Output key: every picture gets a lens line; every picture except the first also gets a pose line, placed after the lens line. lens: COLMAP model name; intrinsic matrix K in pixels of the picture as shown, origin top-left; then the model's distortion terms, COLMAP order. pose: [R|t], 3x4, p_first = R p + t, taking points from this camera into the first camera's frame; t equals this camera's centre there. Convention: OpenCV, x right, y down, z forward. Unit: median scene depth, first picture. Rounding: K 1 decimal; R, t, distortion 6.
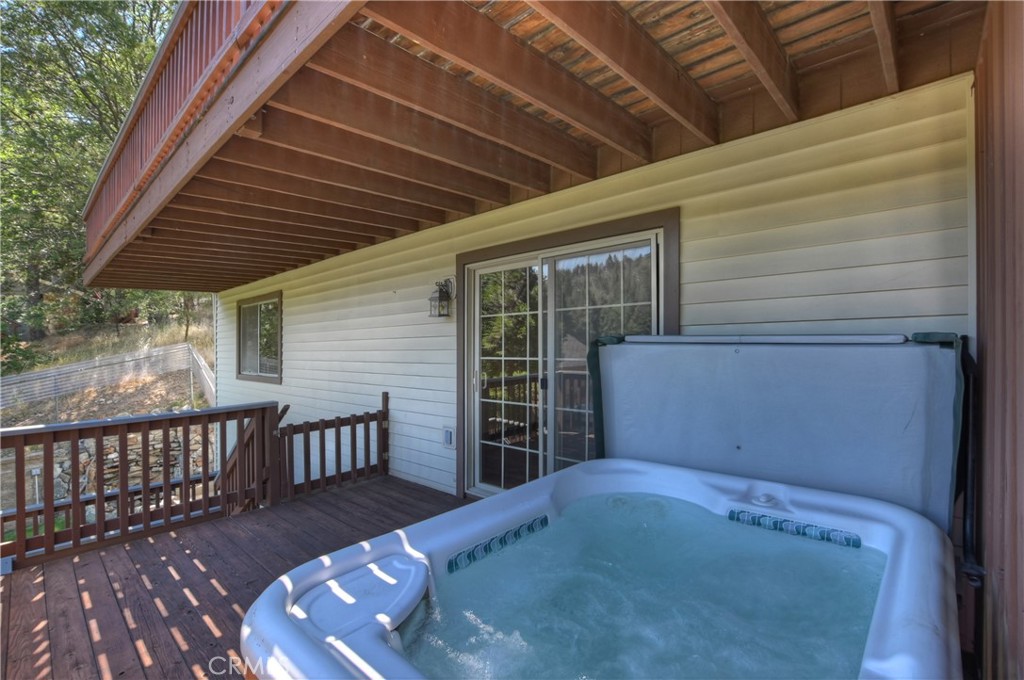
lens RADIAL K [[448.5, 0, 502.9], [0, 448.5, 340.4], [0, 0, 1]] dist [-0.030224, 0.000035]
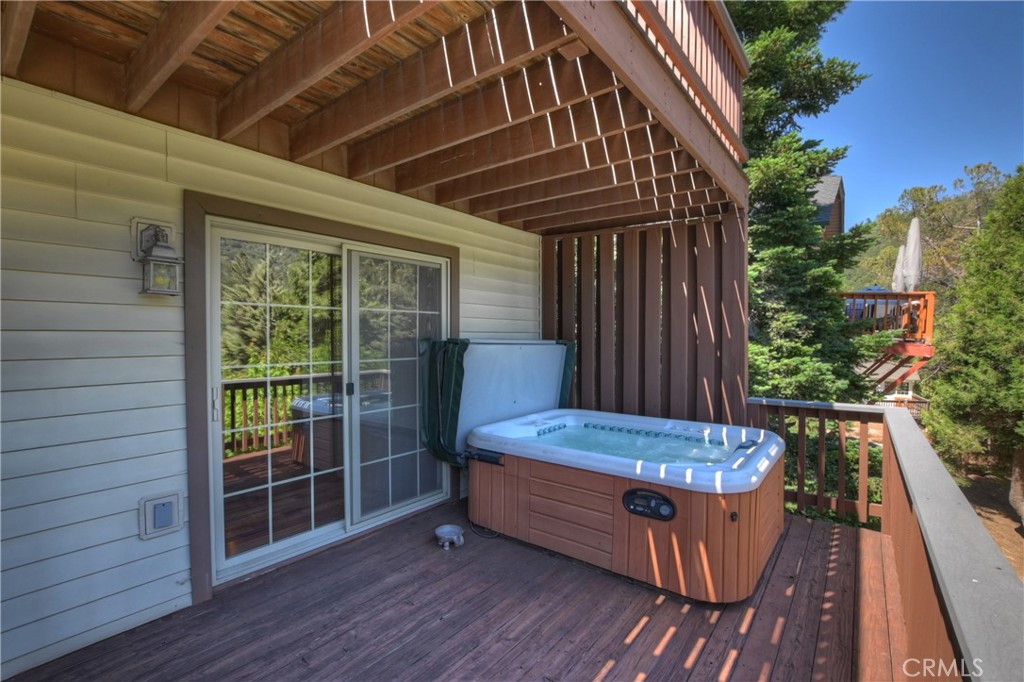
lens RADIAL K [[456.2, 0, 510.7], [0, 456.2, 353.8], [0, 0, 1]] dist [-0.018692, 0.000082]
pose [[-0.067886, -0.016690, 0.997553, -0.826855], [-0.001857, 0.999860, 0.016602, 0.009604], [-0.997691, -0.000725, -0.067907, 0.720249]]
